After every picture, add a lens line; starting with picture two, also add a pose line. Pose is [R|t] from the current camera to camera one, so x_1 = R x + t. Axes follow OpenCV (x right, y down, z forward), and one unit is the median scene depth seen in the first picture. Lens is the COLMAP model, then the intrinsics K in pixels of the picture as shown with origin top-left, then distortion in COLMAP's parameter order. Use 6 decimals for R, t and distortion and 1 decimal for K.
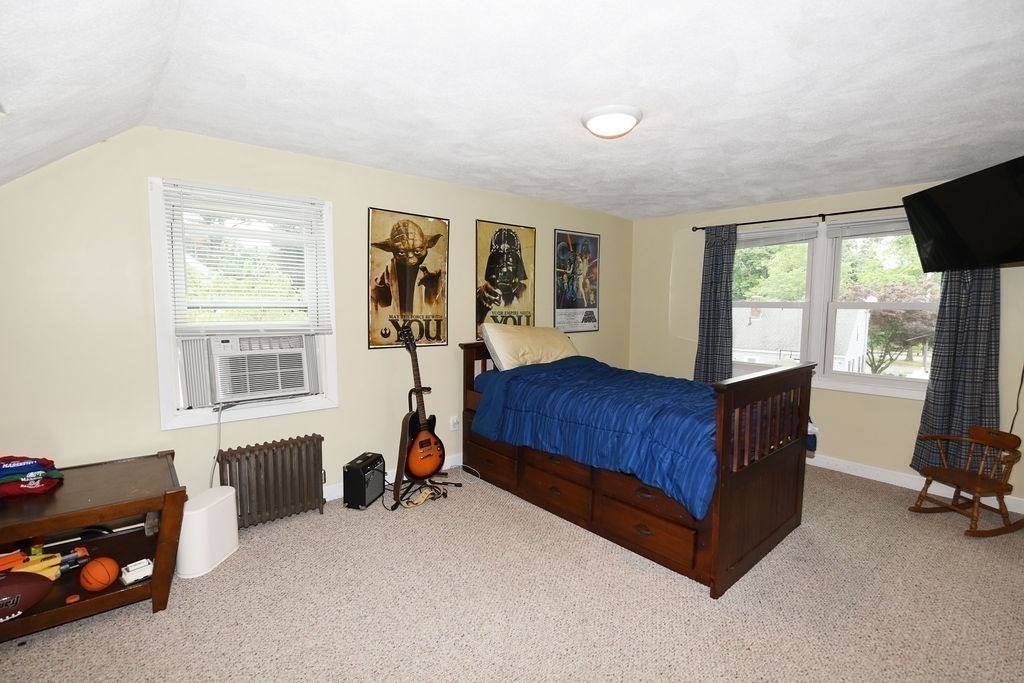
lens RADIAL K [[480.8, 0, 514.1], [0, 480.8, 339.8], [0, 0, 1]] dist [-0.009518, -0.000403]
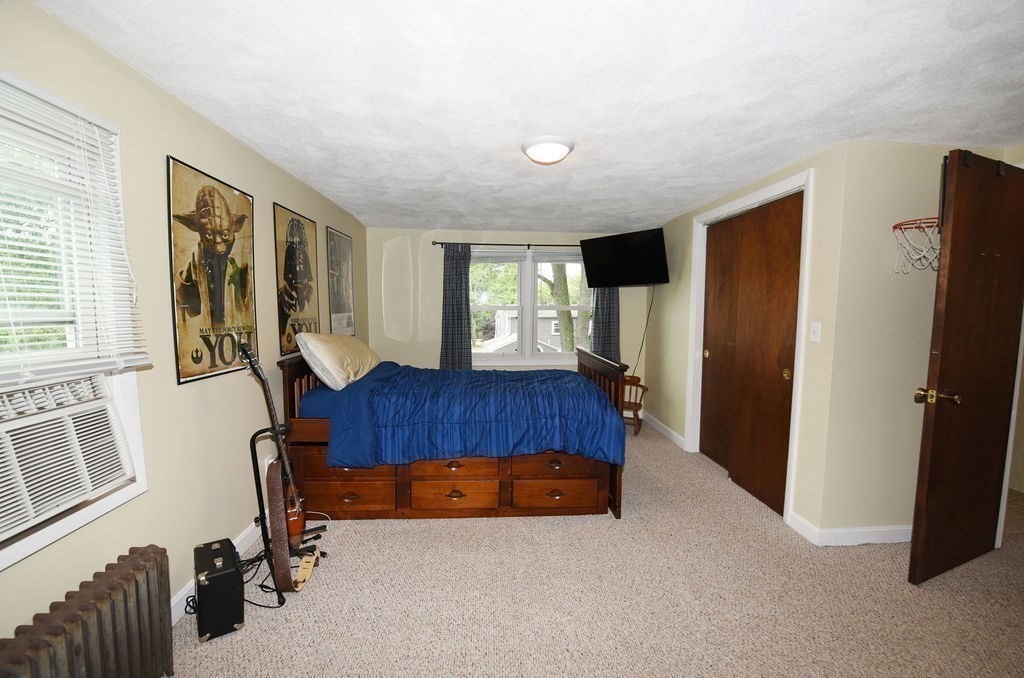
lens RADIAL K [[424.8, 0, 514.3], [0, 424.8, 340.8], [0, 0, 1]] dist [-0.018445, -0.000394]
pose [[0.597364, -0.069695, 0.798936, -0.451766], [0.064058, 0.997180, 0.039093, -0.029056], [-0.799408, 0.027825, 0.600144, 0.308466]]
